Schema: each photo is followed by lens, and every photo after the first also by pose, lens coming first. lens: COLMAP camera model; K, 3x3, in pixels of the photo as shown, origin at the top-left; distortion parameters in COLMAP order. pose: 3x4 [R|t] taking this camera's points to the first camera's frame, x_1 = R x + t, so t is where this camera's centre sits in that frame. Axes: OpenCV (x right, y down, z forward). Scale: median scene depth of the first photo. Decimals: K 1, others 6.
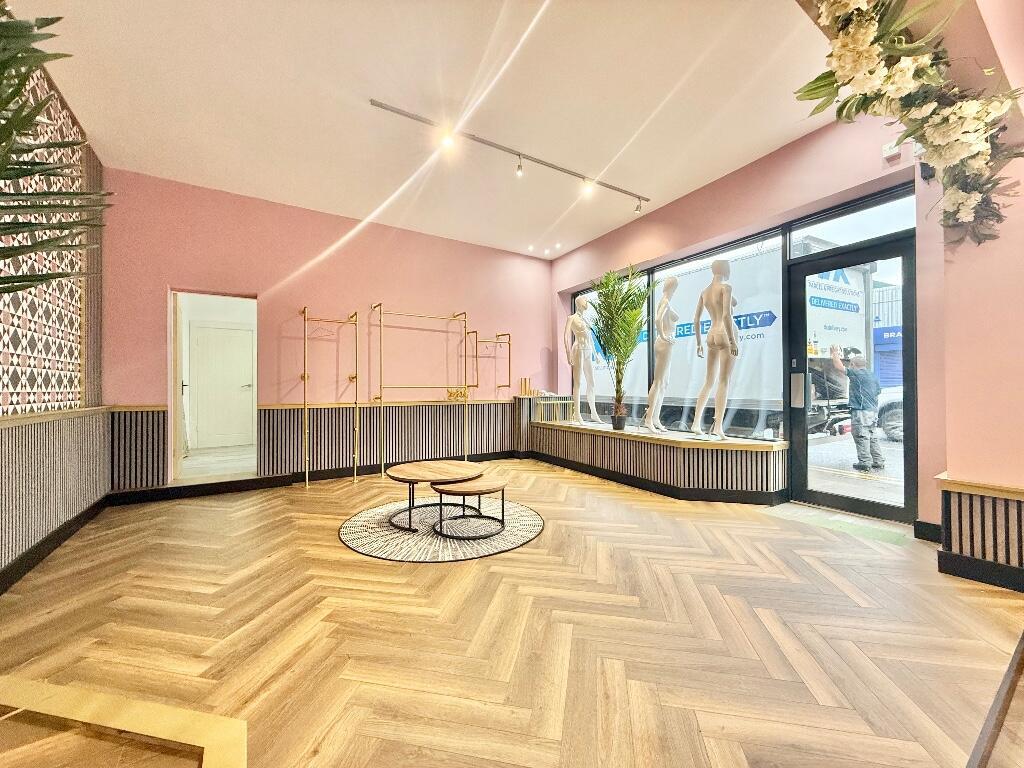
lens RADIAL K [[411.7, 0, 512.0], [0, 411.7, 384.0], [0, 0, 1]] dist [-0.000588, -0.000052]
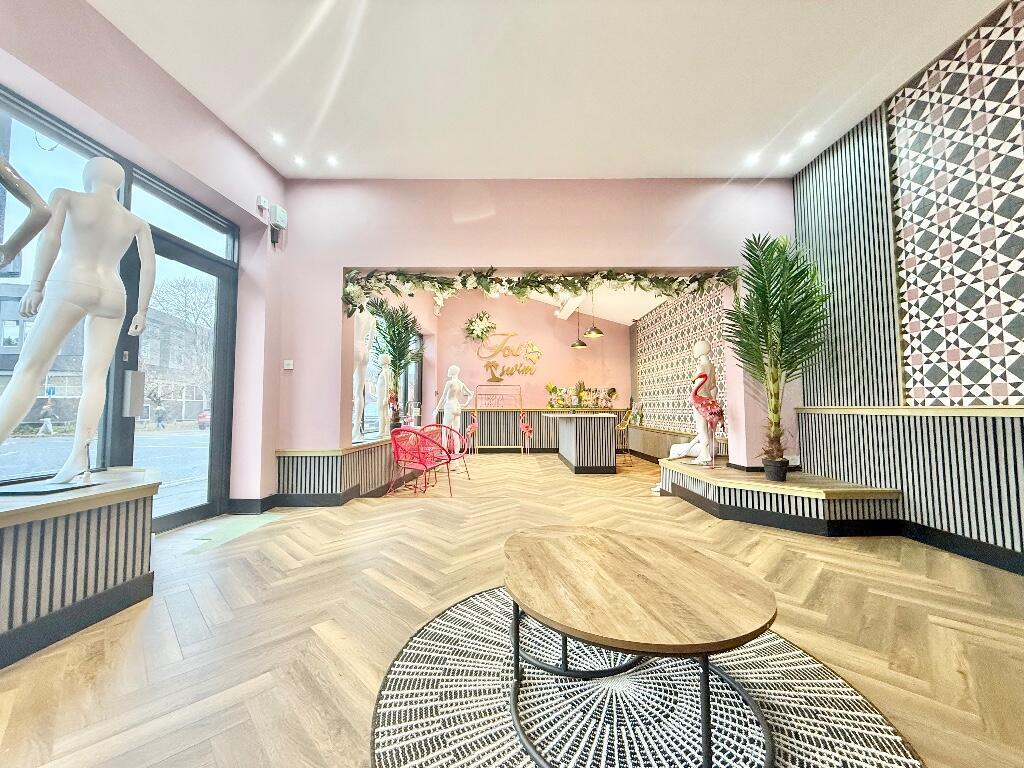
lens RADIAL K [[408.2, 0, 512.4], [0, 408.2, 387.9], [0, 0, 1]] dist [-0.000119, 0.000084]
pose [[-0.837704, 0.038070, 0.544796, -0.260611], [0.002403, 0.997815, -0.066031, 0.052200], [-0.546119, -0.054005, -0.835965, 1.163631]]
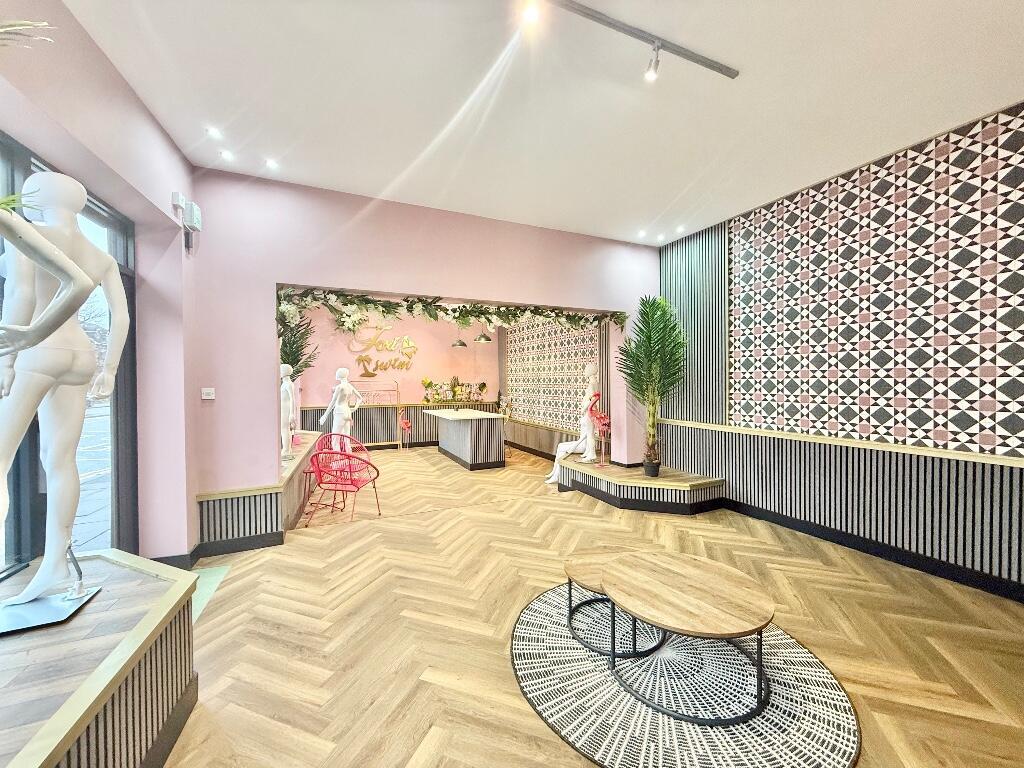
lens RADIAL K [[405.5, 0, 515.2], [0, 405.5, 389.1], [0, 0, 1]] dist [0.000474, 0.000308]
pose [[-0.989584, 0.010404, 0.143582, -0.027713], [0.011252, 0.999924, 0.005094, -0.073260], [-0.143519, 0.006656, -0.989625, 1.367690]]
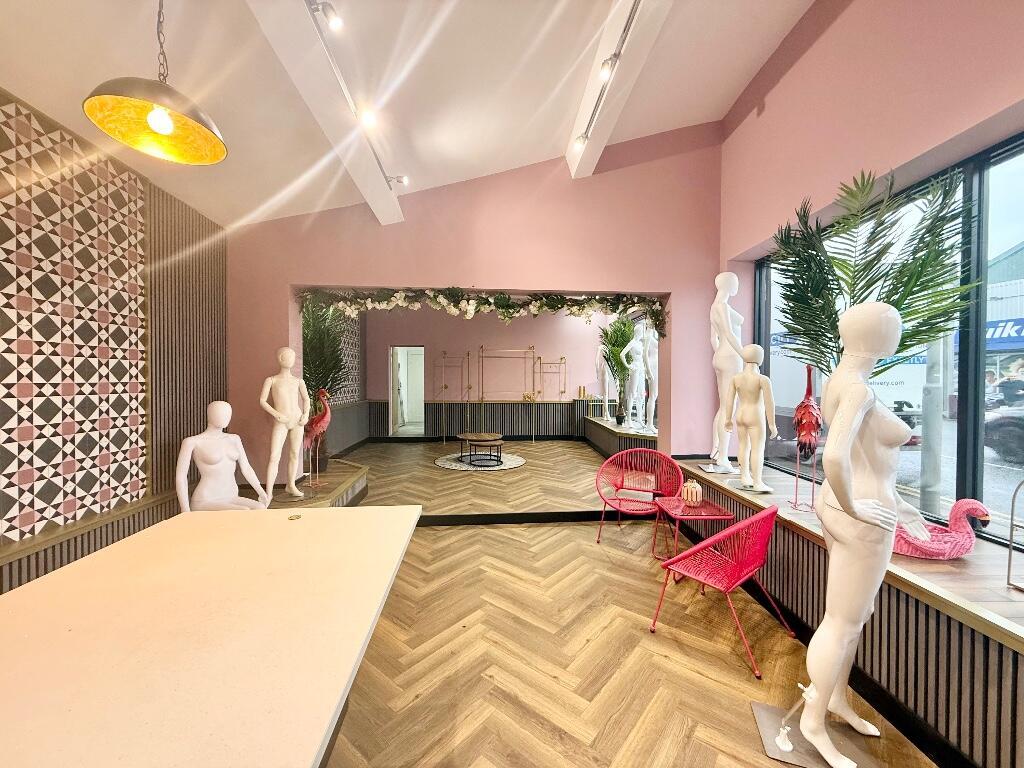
lens RADIAL K [[411.7, 0, 512.0], [0, 411.7, 384.0], [0, 0, 1]] dist [-0.000588, -0.000052]
pose [[0.882357, 0.012829, -0.470406, 0.791925], [-0.002160, 0.999728, 0.023214, -0.089947], [0.470576, -0.019468, 0.882145, -0.640225]]
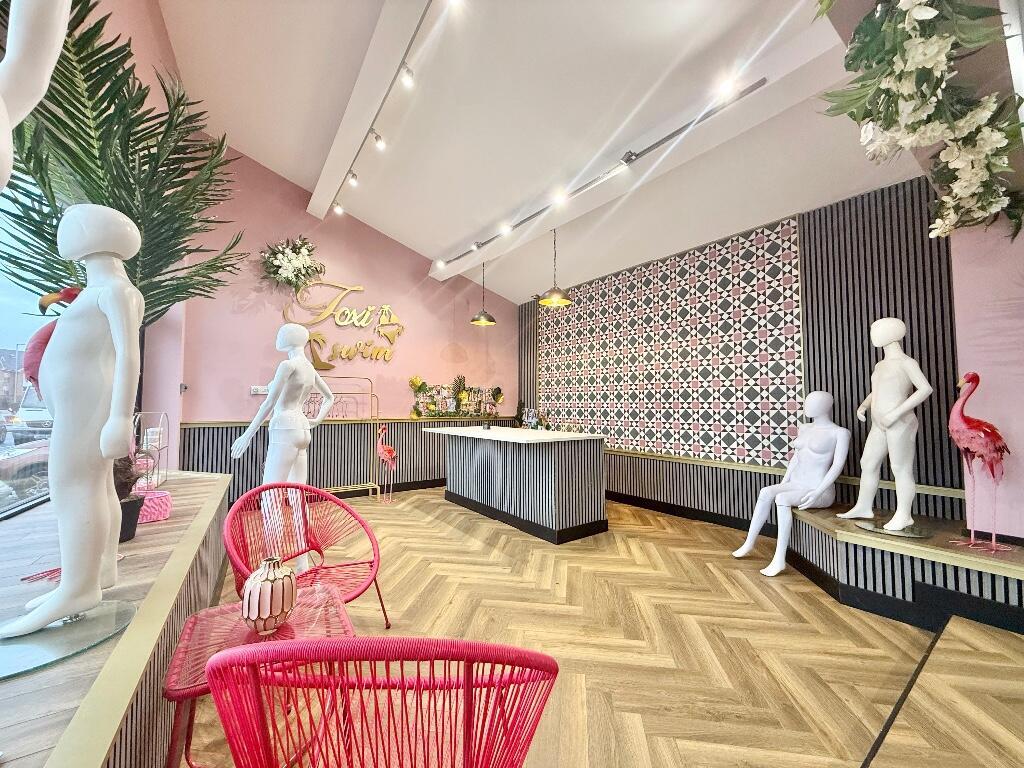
lens RADIAL K [[408.2, 0, 512.4], [0, 408.2, 387.9], [0, 0, 1]] dist [-0.000119, 0.000084]
pose [[-0.999026, 0.005243, -0.043805, 0.551291], [0.007719, 0.998370, -0.056546, -0.004961], [0.043437, -0.056830, -0.997439, 0.561509]]
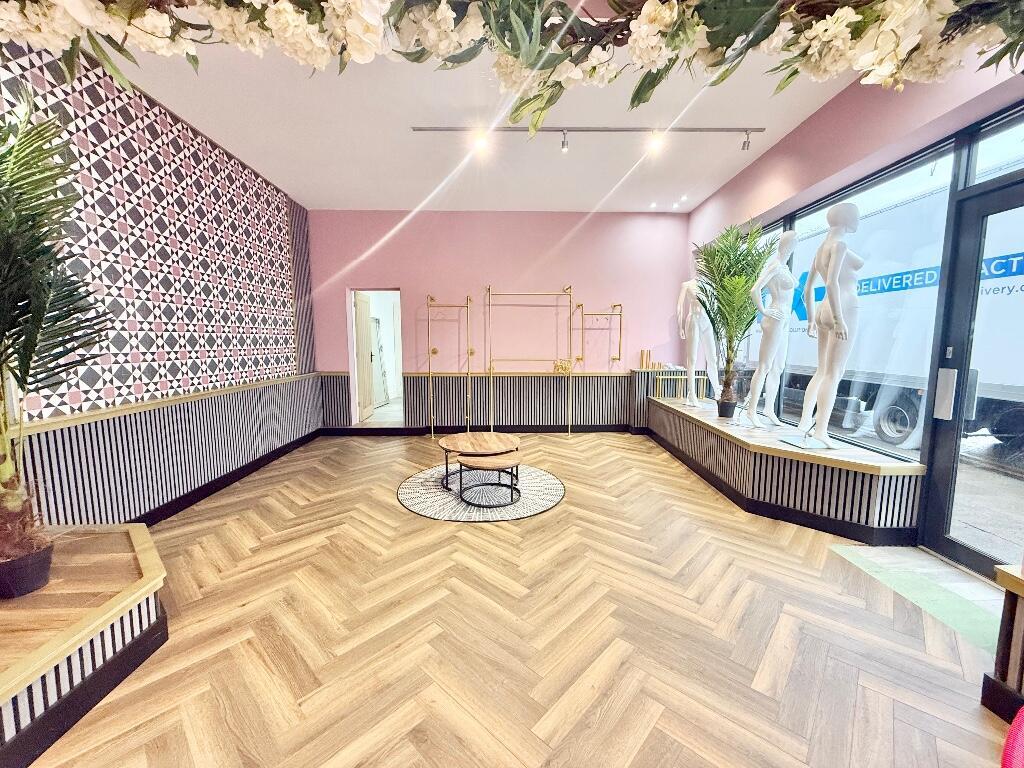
lens RADIAL K [[413.5, 0, 509.1], [0, 413.5, 384.1], [0, 0, 1]] dist [-0.001281, -0.000135]
pose [[0.855881, 0.057573, -0.513958, 0.403676], [0.003106, 0.993194, 0.116429, -0.076132], [0.517163, -0.101246, 0.849877, 0.052808]]
